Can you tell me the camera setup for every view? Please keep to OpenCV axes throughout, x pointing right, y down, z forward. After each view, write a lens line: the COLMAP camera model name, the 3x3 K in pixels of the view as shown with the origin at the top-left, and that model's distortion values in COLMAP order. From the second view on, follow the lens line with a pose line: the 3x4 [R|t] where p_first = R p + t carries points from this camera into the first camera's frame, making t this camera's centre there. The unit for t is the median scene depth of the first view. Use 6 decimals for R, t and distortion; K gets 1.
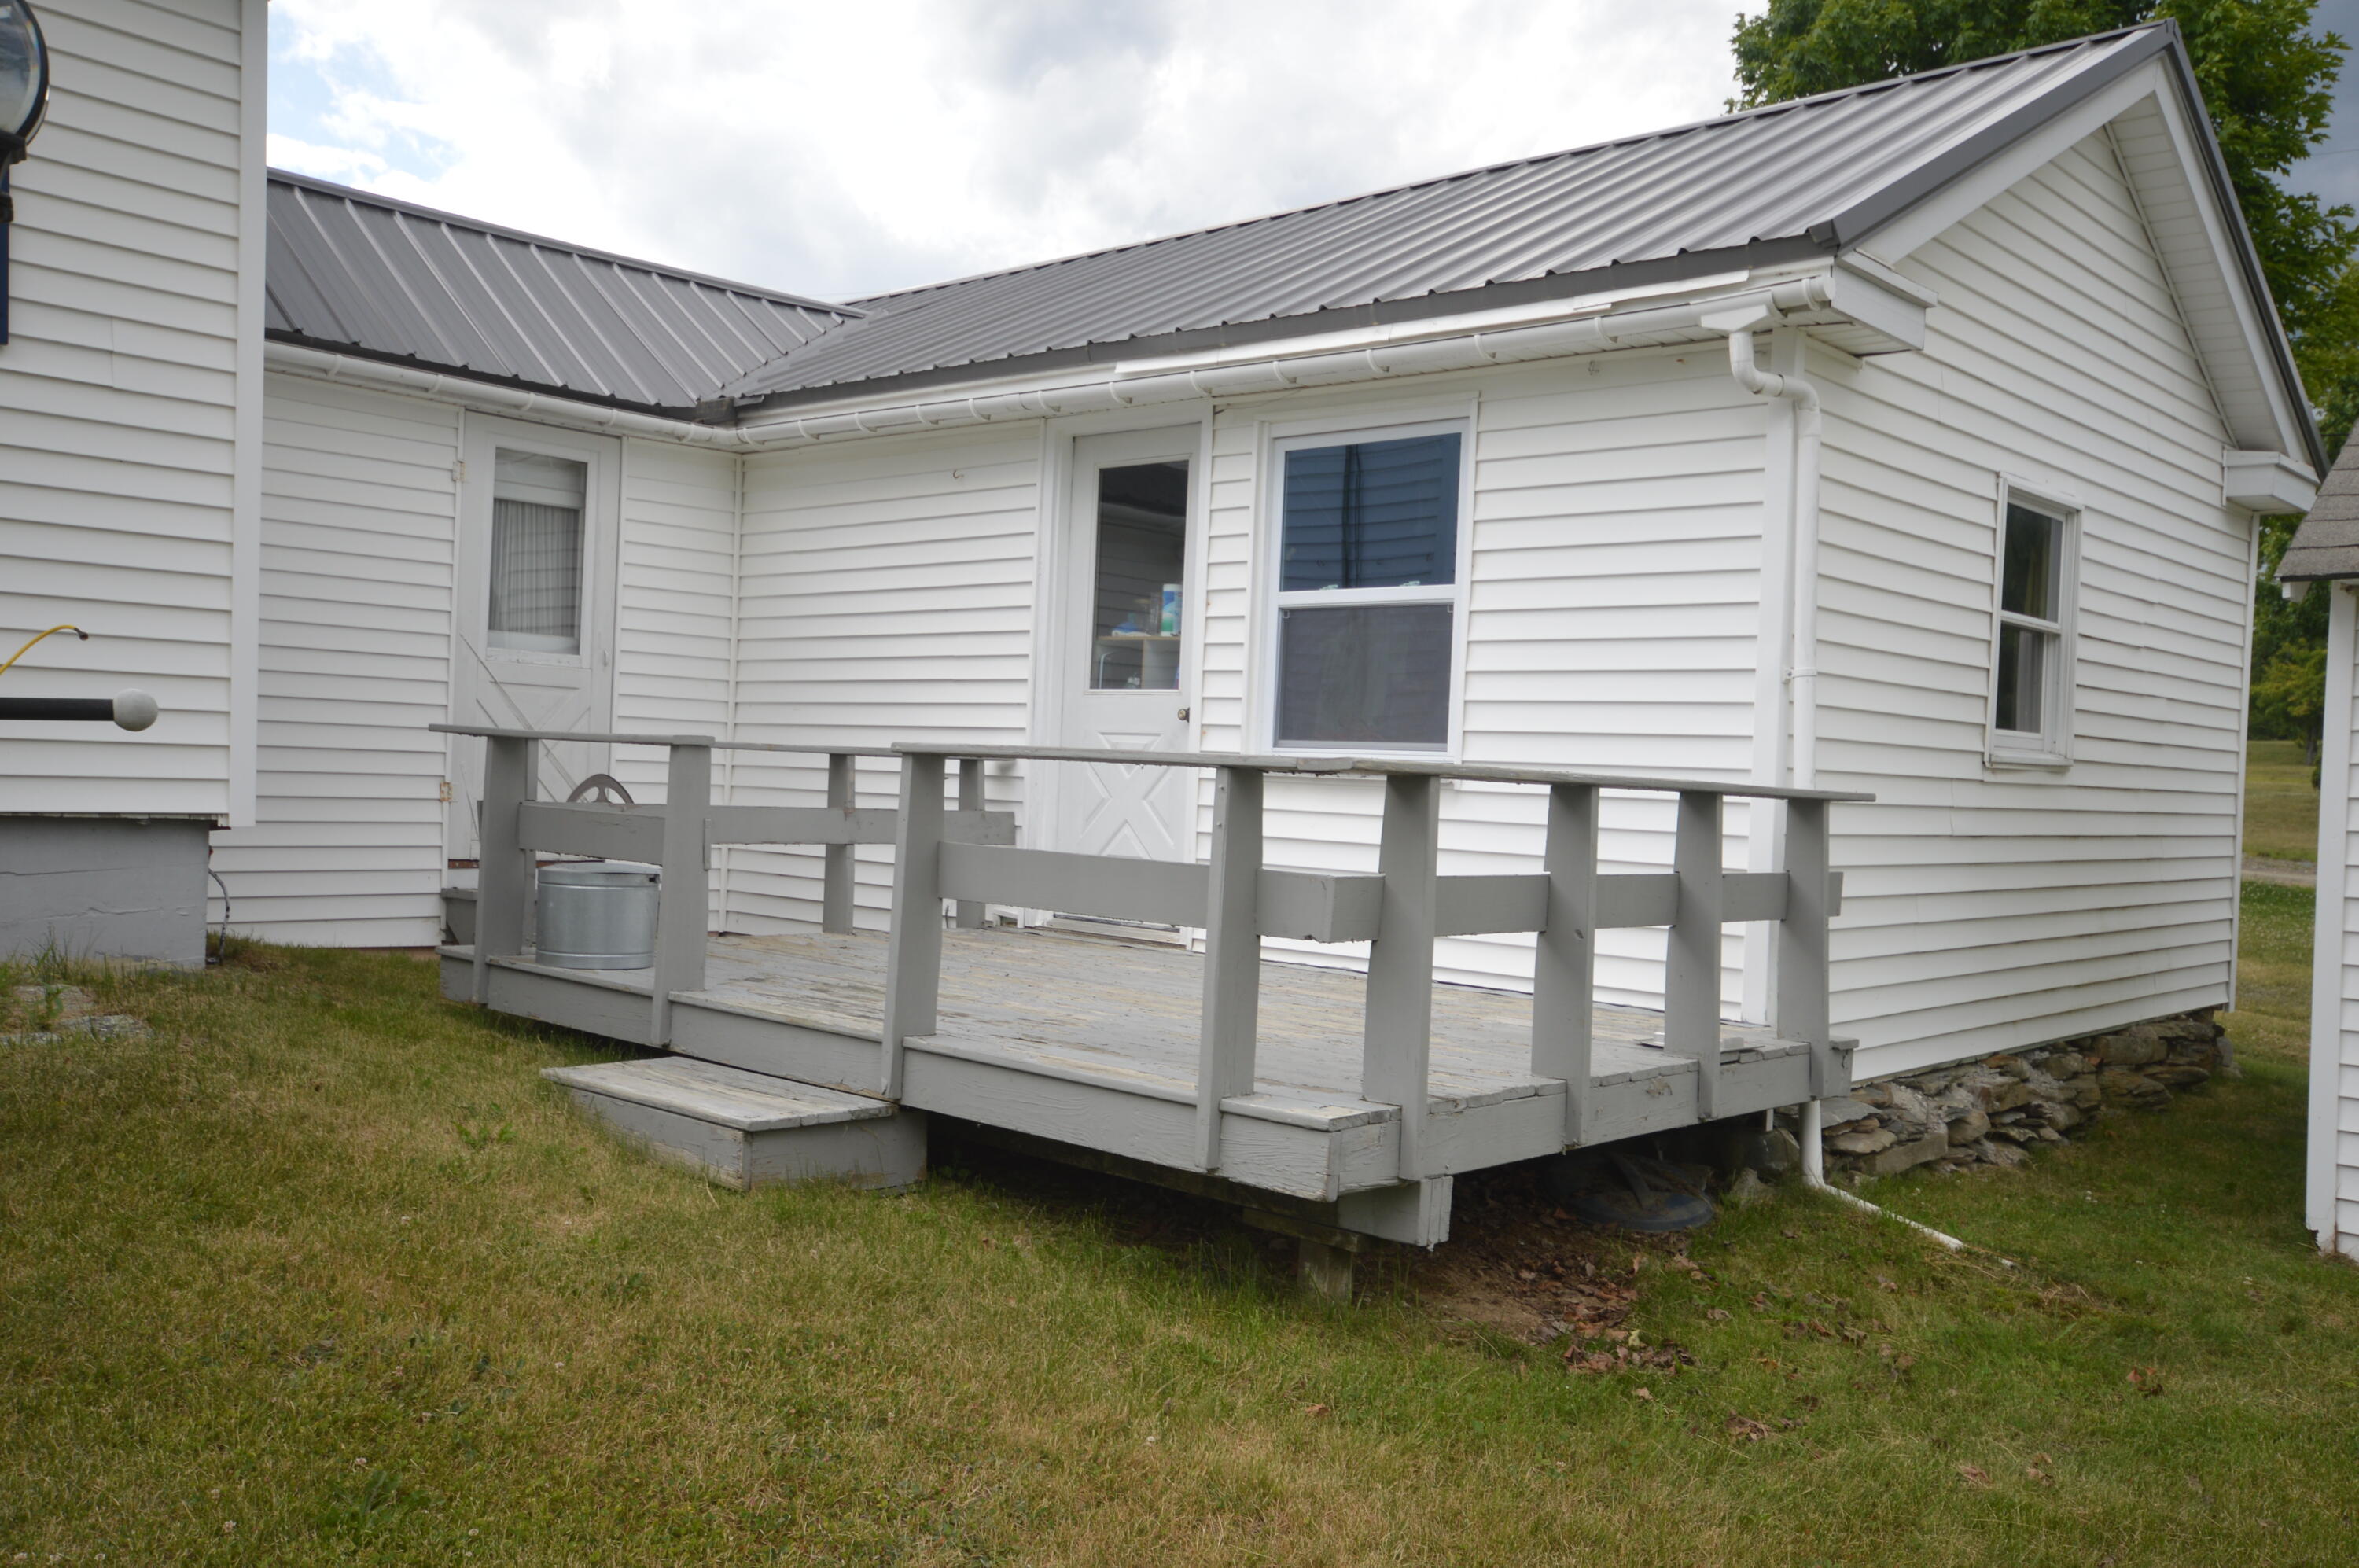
lens RADIAL K [[1932.1, 0, 1226.7], [0, 1932.1, 783.8], [0, 0, 1]] dist [-0.029406, 0.129830]
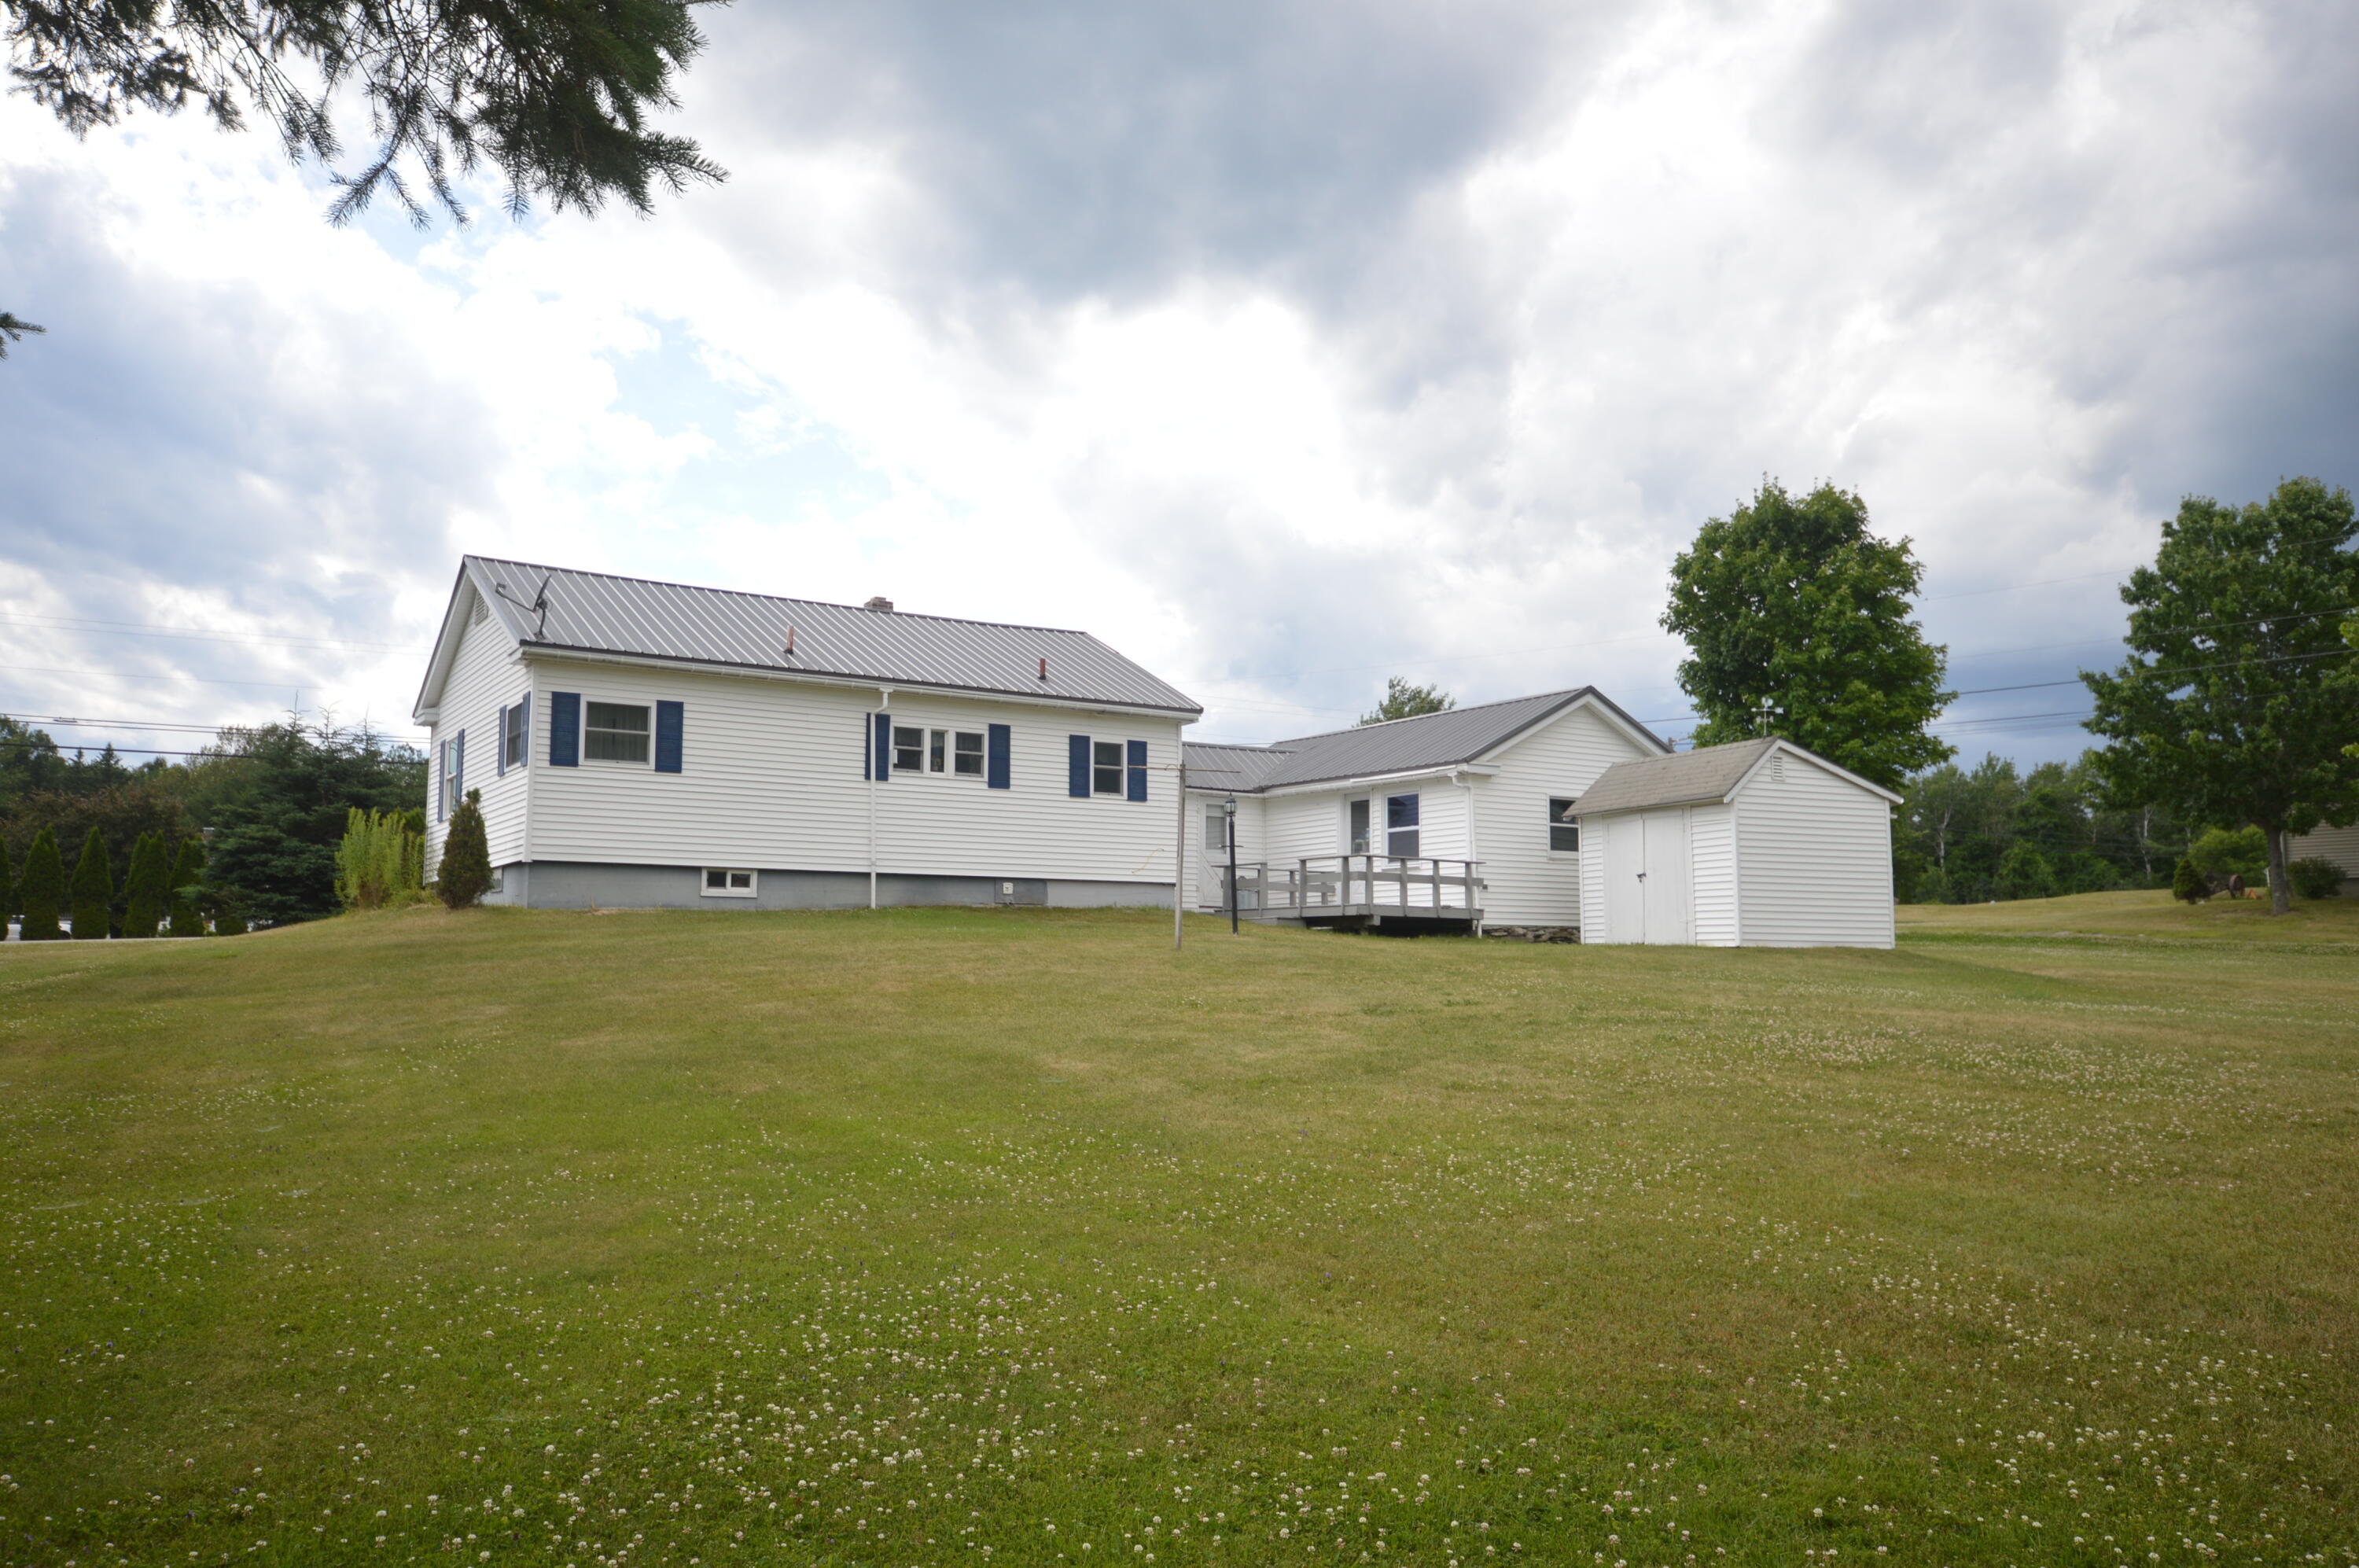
lens RADIAL K [[1770.1, 0, 1180.5], [0, 1770.1, 790.6], [0, 0, 1]] dist [0.051895, 0.001078]
pose [[0.964801, -0.065063, -0.254804, 0.702841], [0.036483, 0.992657, -0.115329, 0.306811], [0.260437, 0.101974, 0.960091, -3.506725]]
